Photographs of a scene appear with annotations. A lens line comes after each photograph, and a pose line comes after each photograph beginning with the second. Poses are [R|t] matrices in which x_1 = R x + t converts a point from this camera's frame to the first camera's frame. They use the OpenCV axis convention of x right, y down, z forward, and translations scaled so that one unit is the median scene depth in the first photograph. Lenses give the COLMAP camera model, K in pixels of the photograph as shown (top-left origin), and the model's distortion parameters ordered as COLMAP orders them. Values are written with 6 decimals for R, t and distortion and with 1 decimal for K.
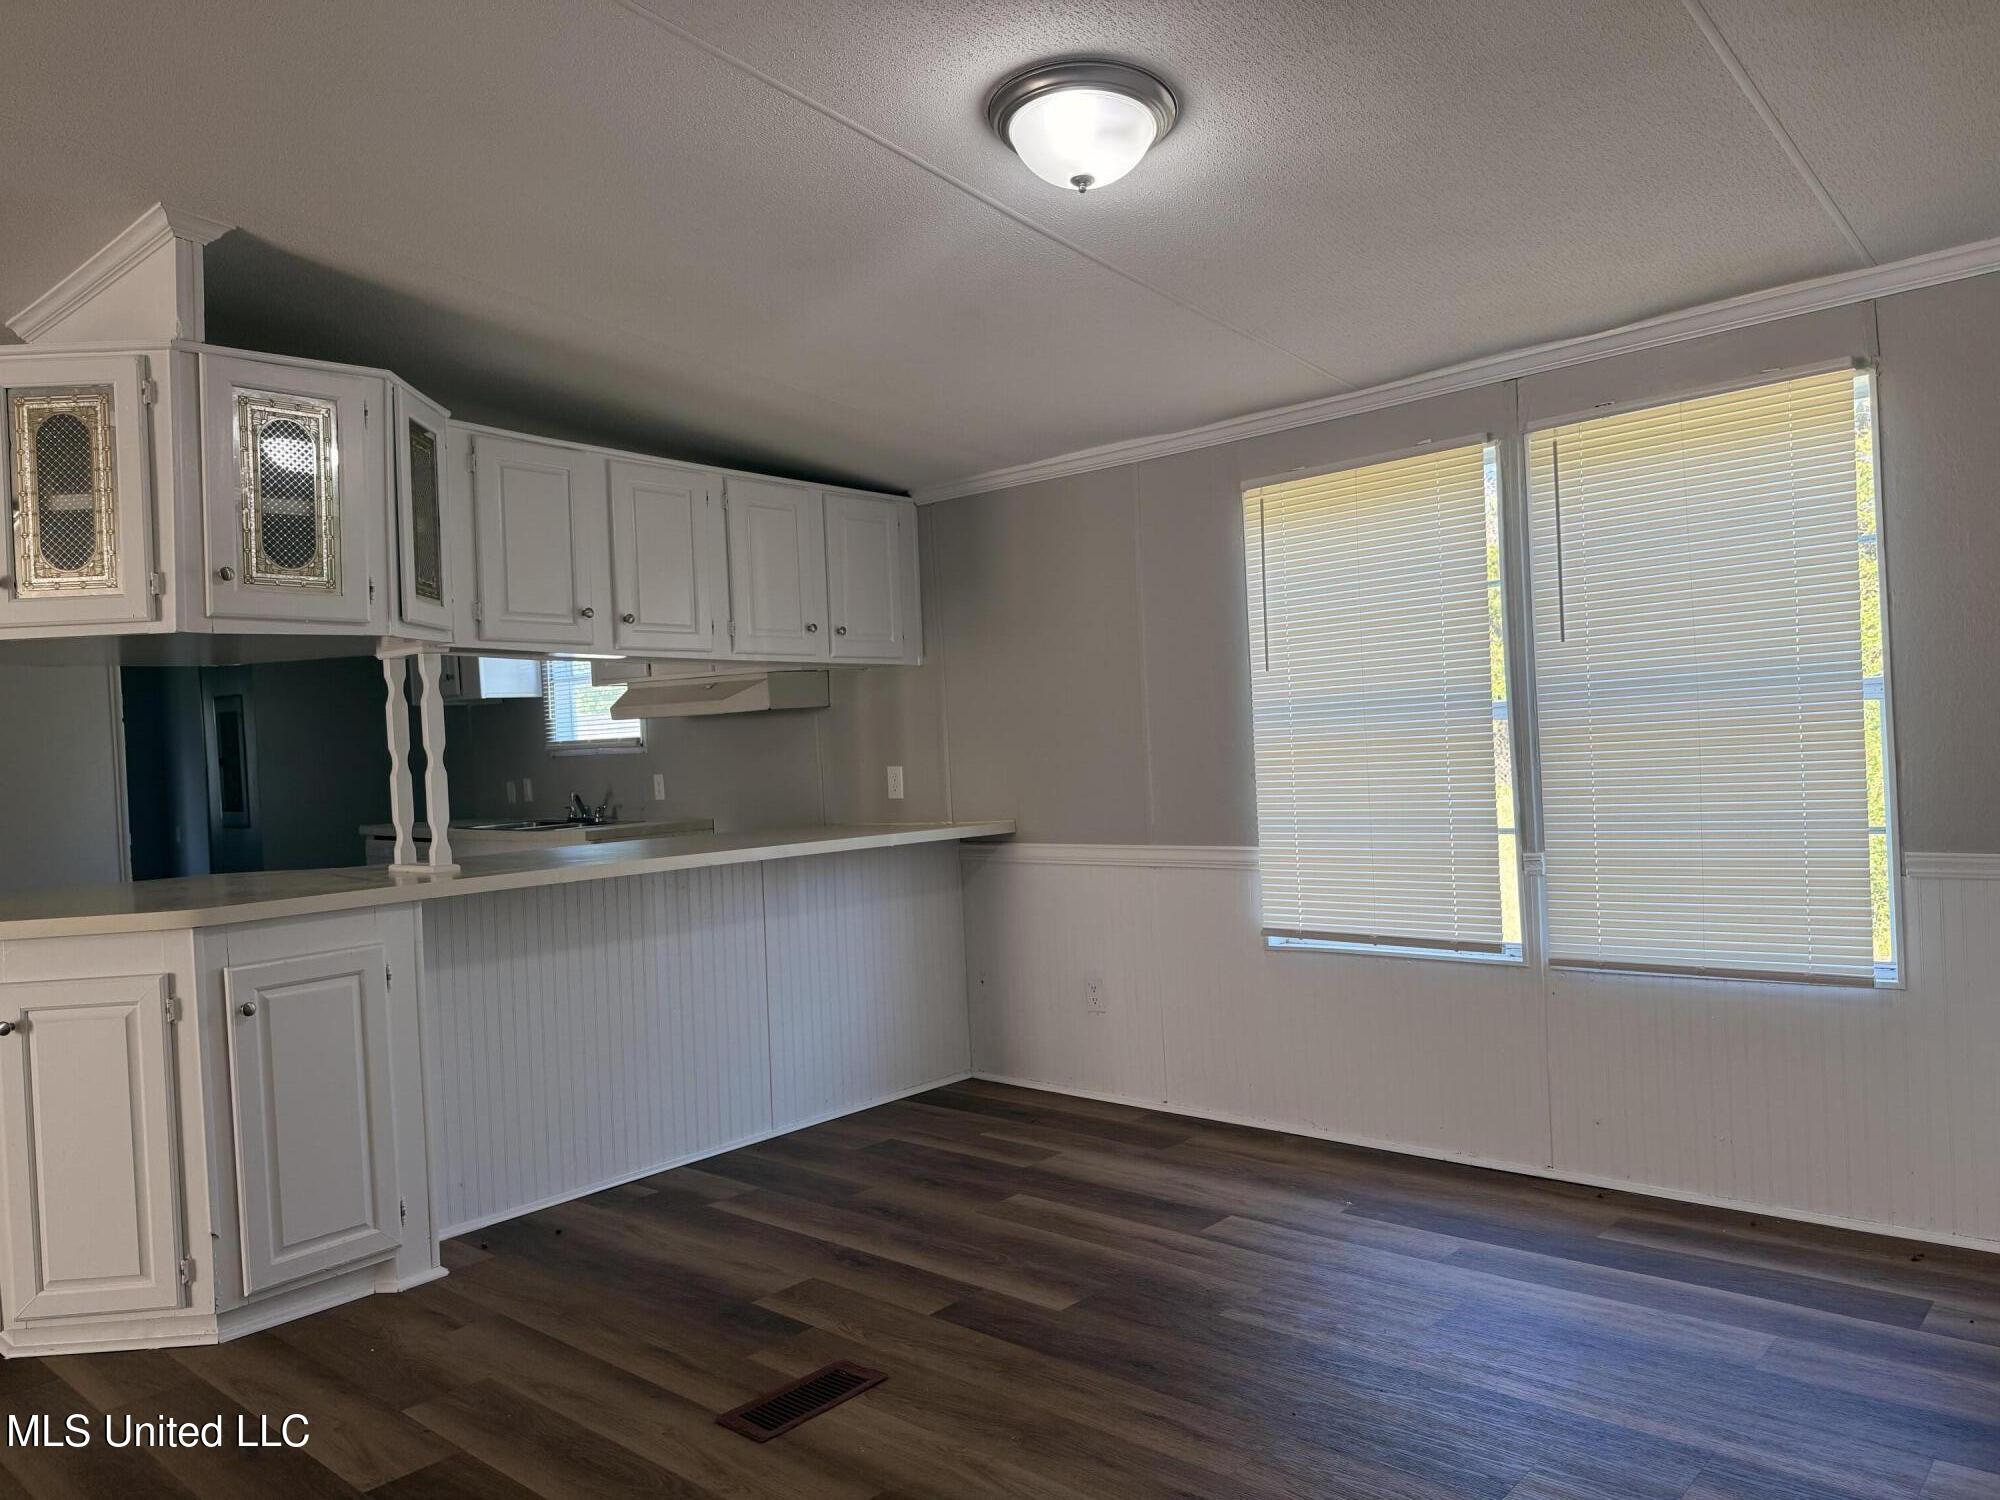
lens RADIAL K [[1413.8, 0, 1033.5], [0, 1413.8, 754.0], [0, 0, 1]] dist [0.001115, -0.005008]
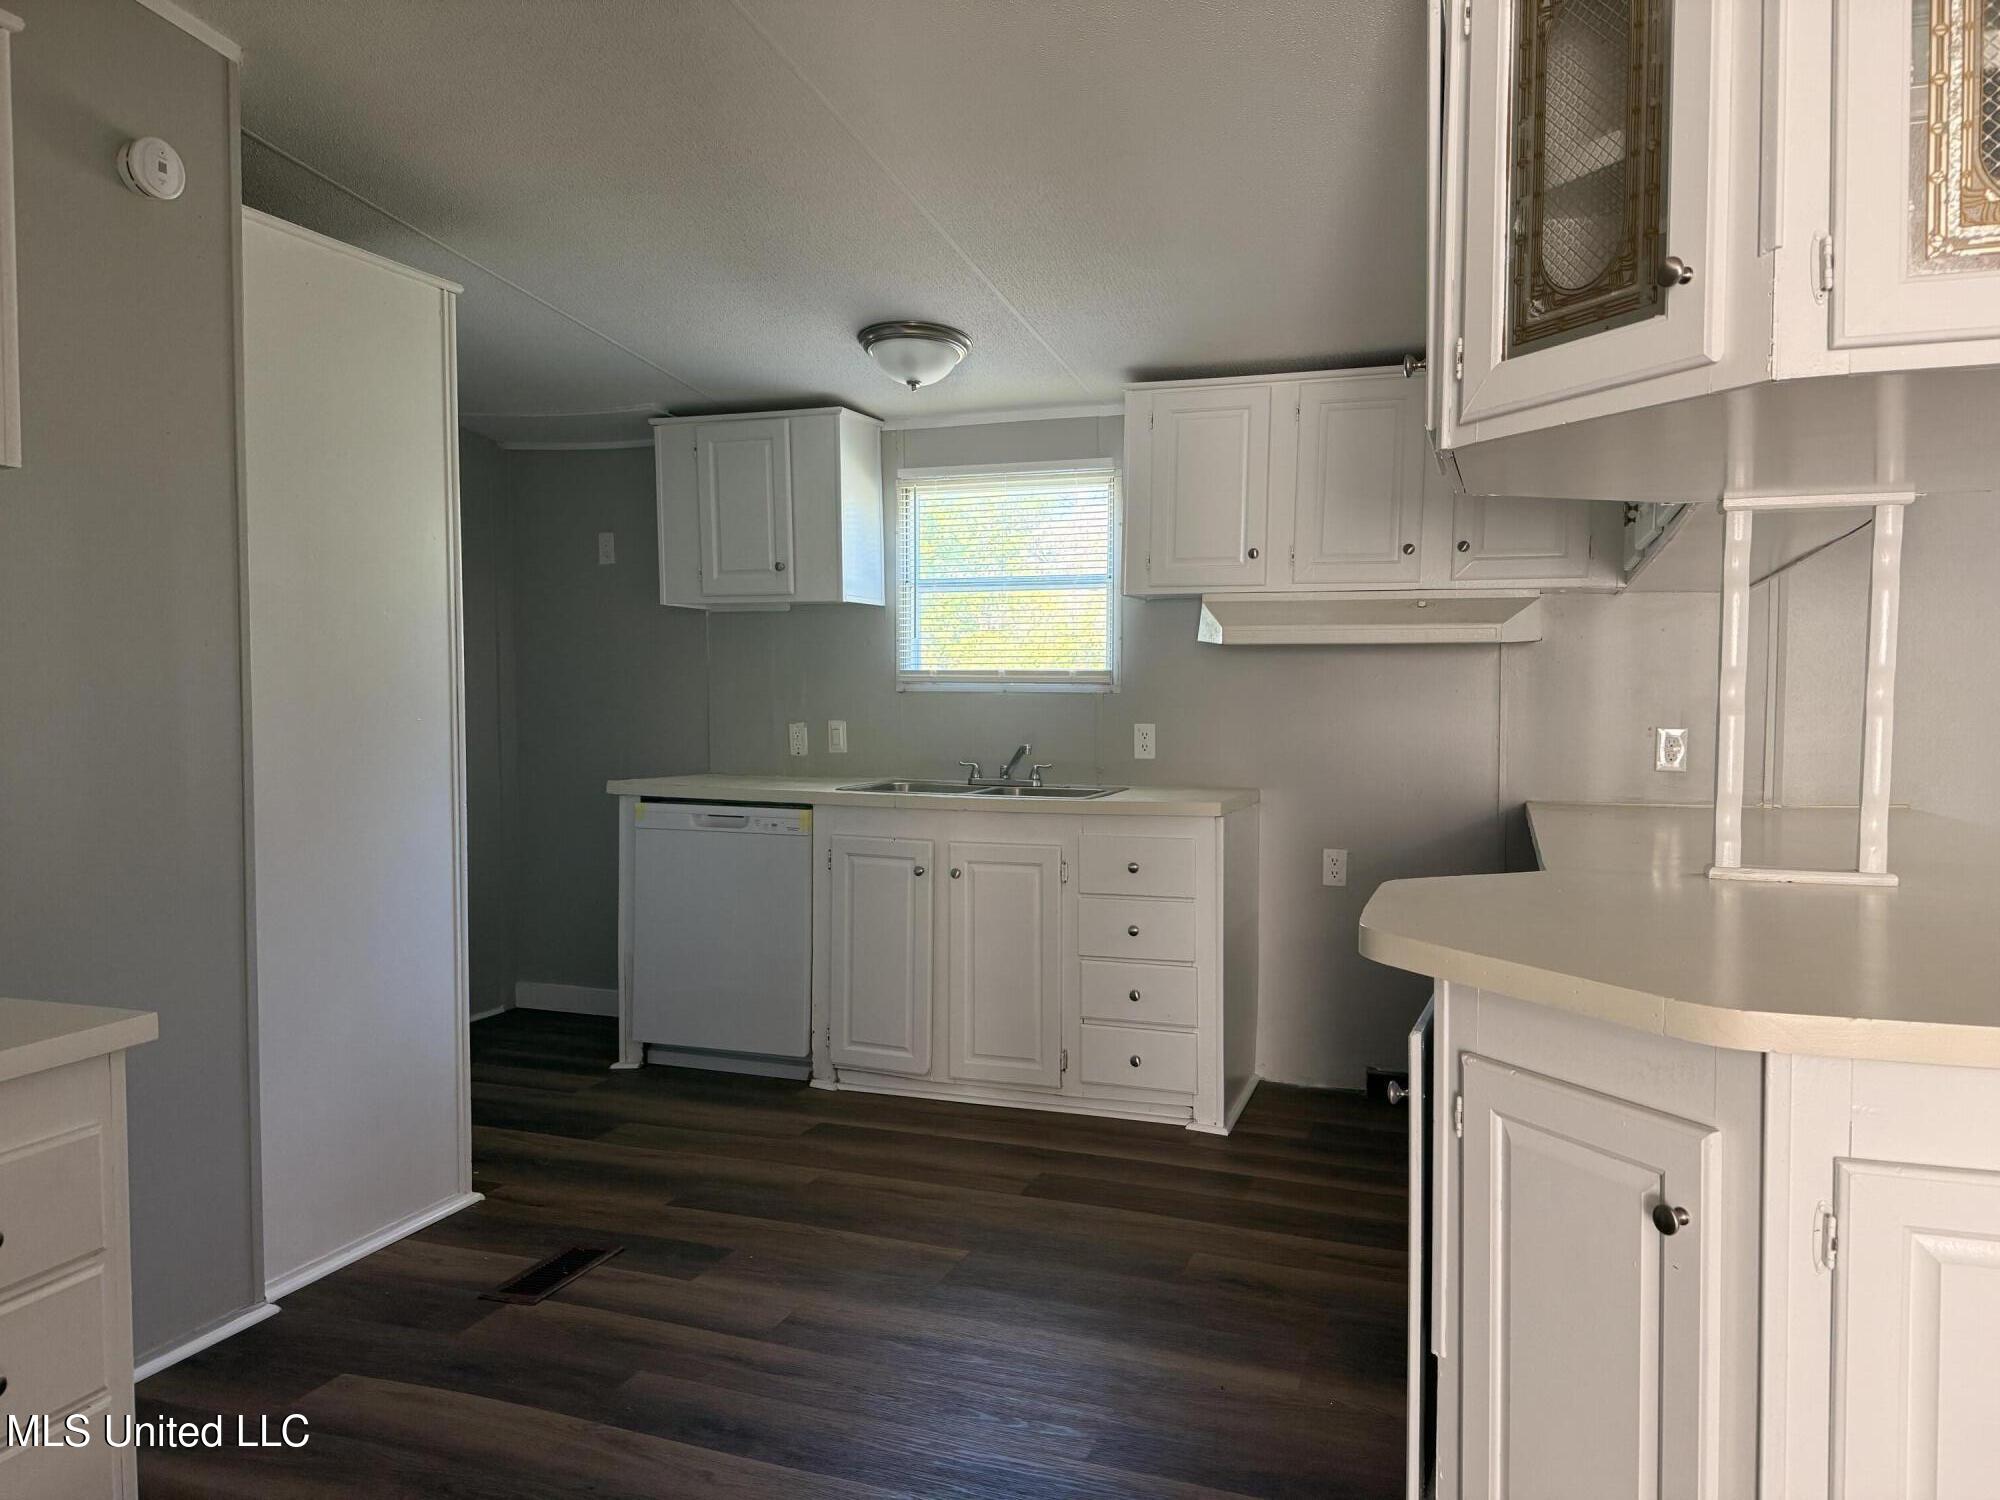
lens RADIAL K [[1371.8, 0, 974.2], [0, 1371.8, 752.1], [0, 0, 1]] dist [0.000581, -0.001761]
pose [[0.927465, 0.034195, 0.372343, -1.014212], [-0.042675, 0.998983, 0.014555, 0.037840], [-0.371467, -0.029389, 0.927981, 0.636414]]
